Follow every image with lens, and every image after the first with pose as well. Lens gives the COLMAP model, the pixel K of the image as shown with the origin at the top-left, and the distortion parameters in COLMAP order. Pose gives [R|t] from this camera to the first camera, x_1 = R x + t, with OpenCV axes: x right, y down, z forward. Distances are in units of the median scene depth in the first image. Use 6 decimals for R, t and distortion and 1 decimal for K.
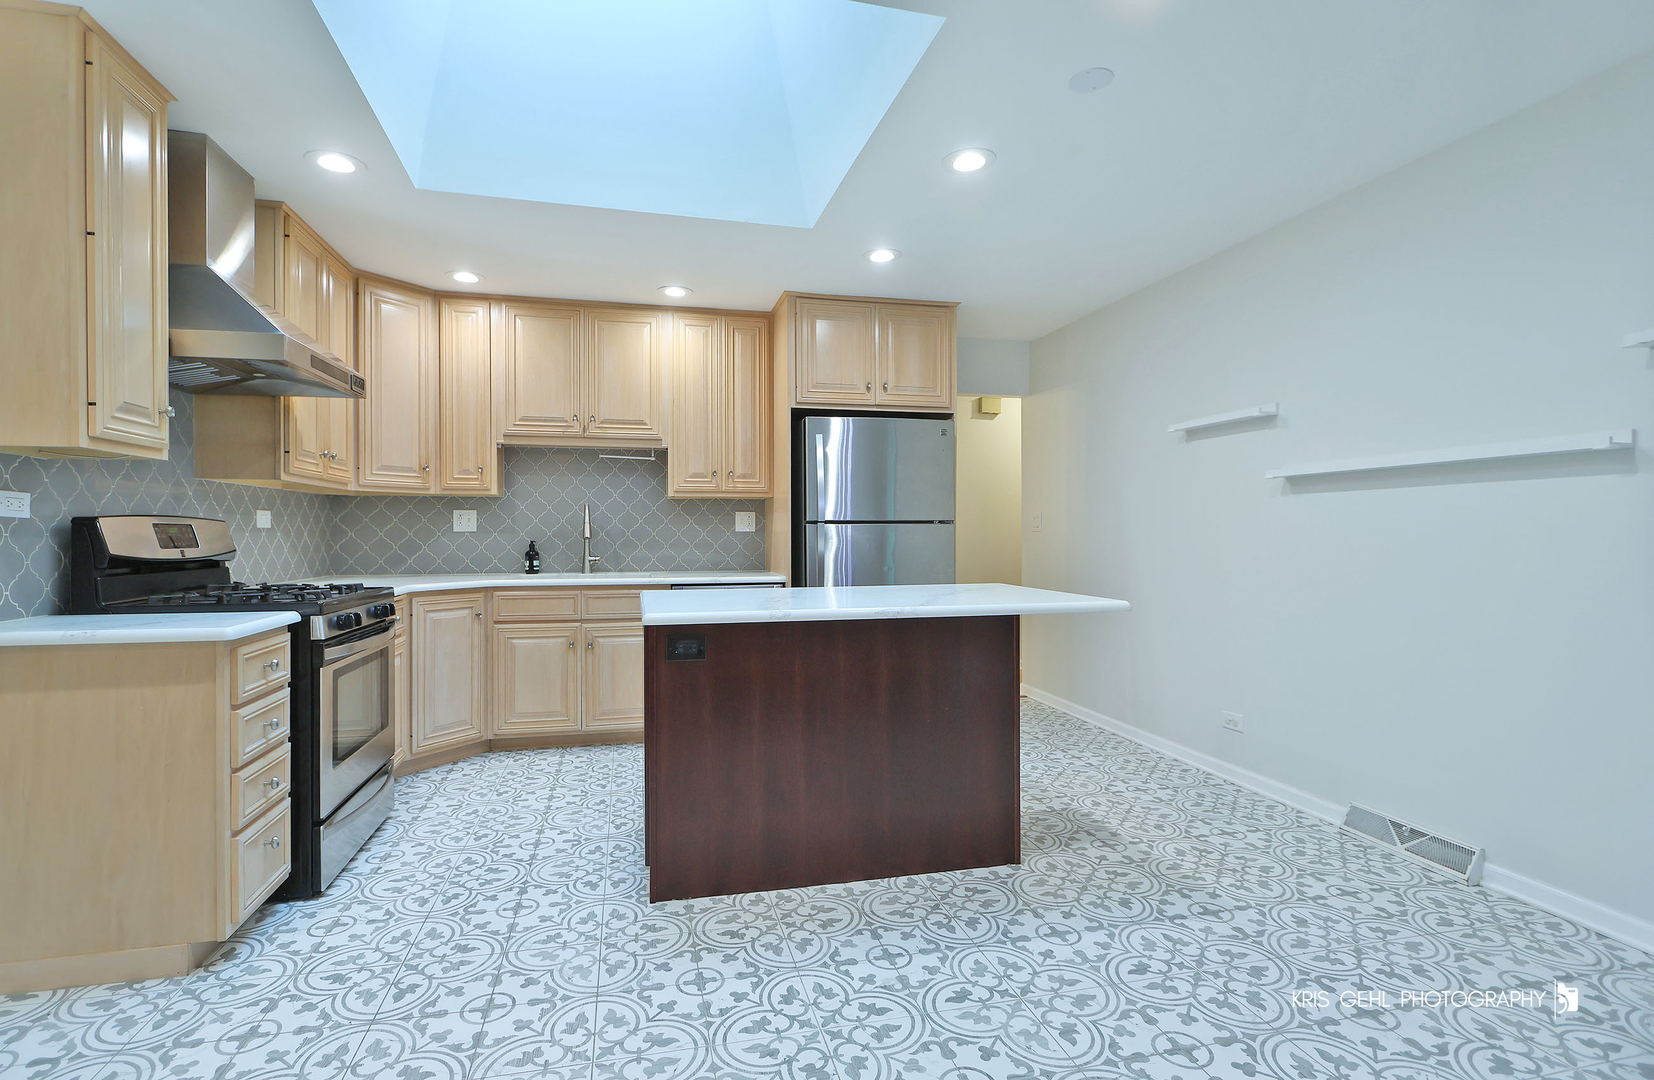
lens RADIAL K [[777.5, 0, 816.0], [0, 777.5, 527.8], [0, 0, 1]] dist [-0.006245, -0.002417]
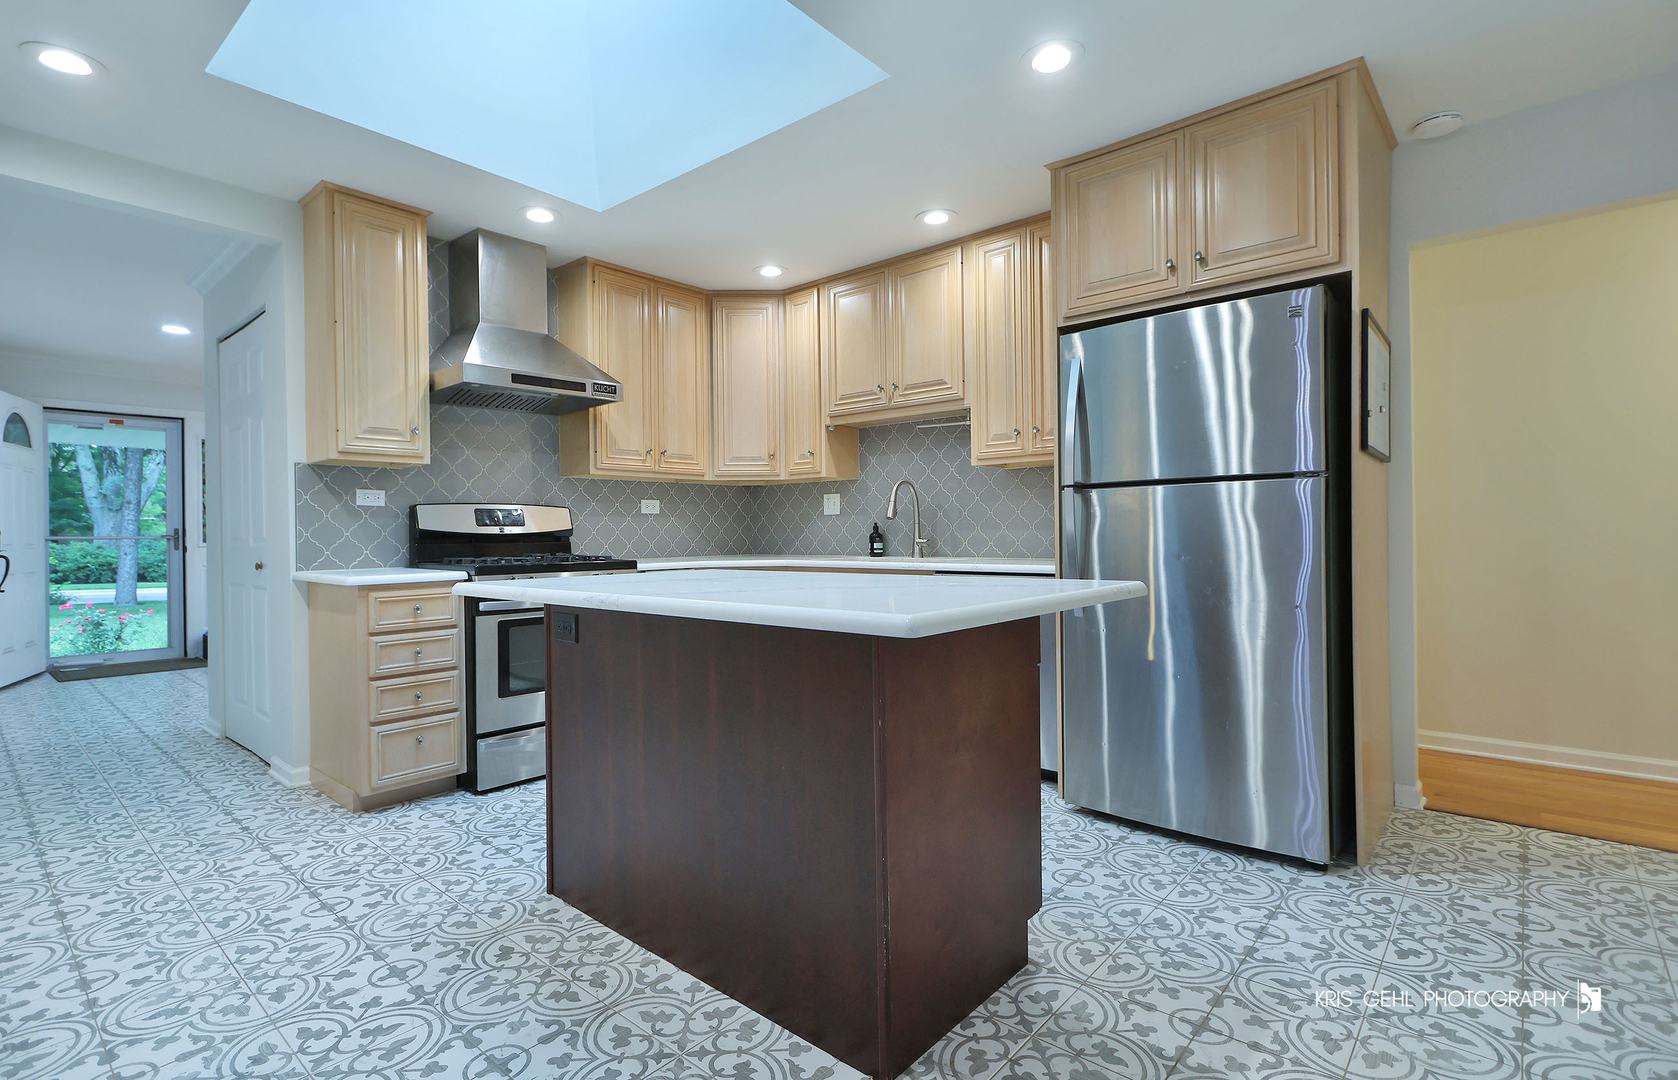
lens RADIAL K [[788.8, 0, 831.9], [0, 788.8, 540.9], [0, 0, 1]] dist [-0.006245, -0.002417]
pose [[0.577638, 0.003258, -0.816287, 0.615684], [0.017052, 0.999726, 0.016057, 0.034631], [0.816115, -0.023194, 0.577424, 0.587071]]
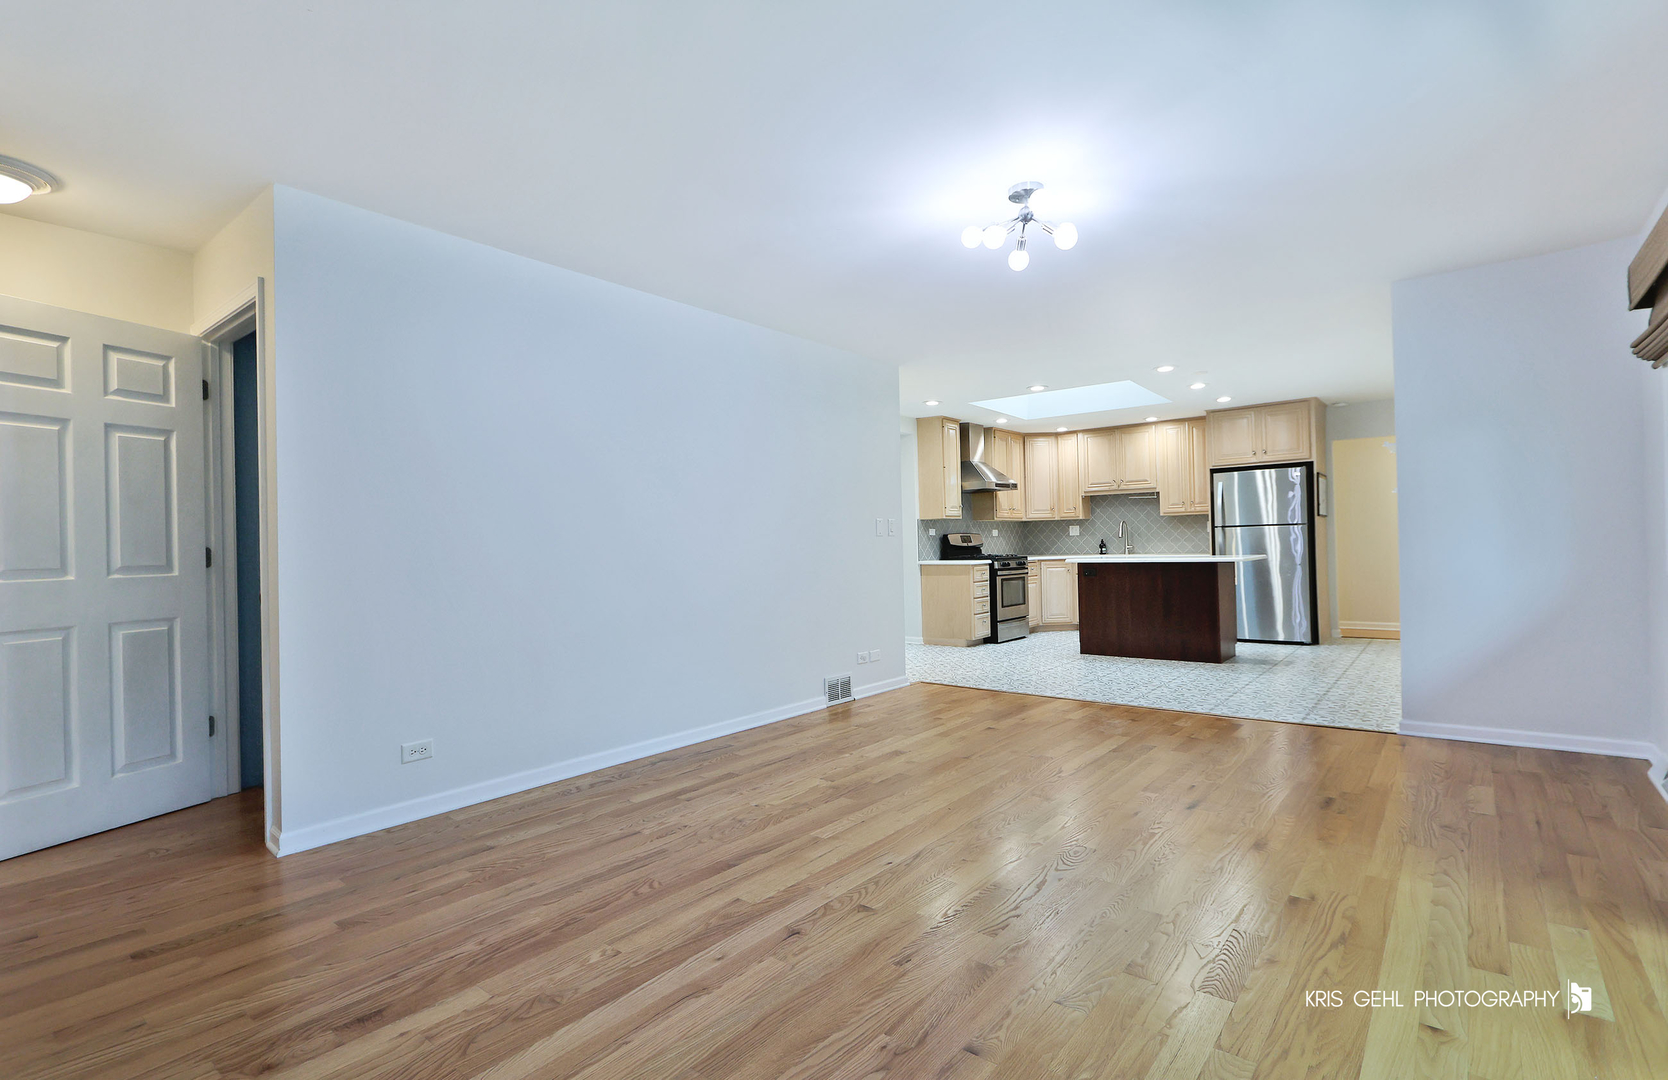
lens RADIAL K [[784.1, 0, 834.1], [0, 784.1, 543.6], [0, 0, 1]] dist [-0.006245, -0.002417]
pose [[0.613712, -0.012985, -0.789423, 1.334361], [0.027892, 0.999597, 0.005242, -0.003876], [0.789037, -0.025235, 0.613827, -1.365415]]
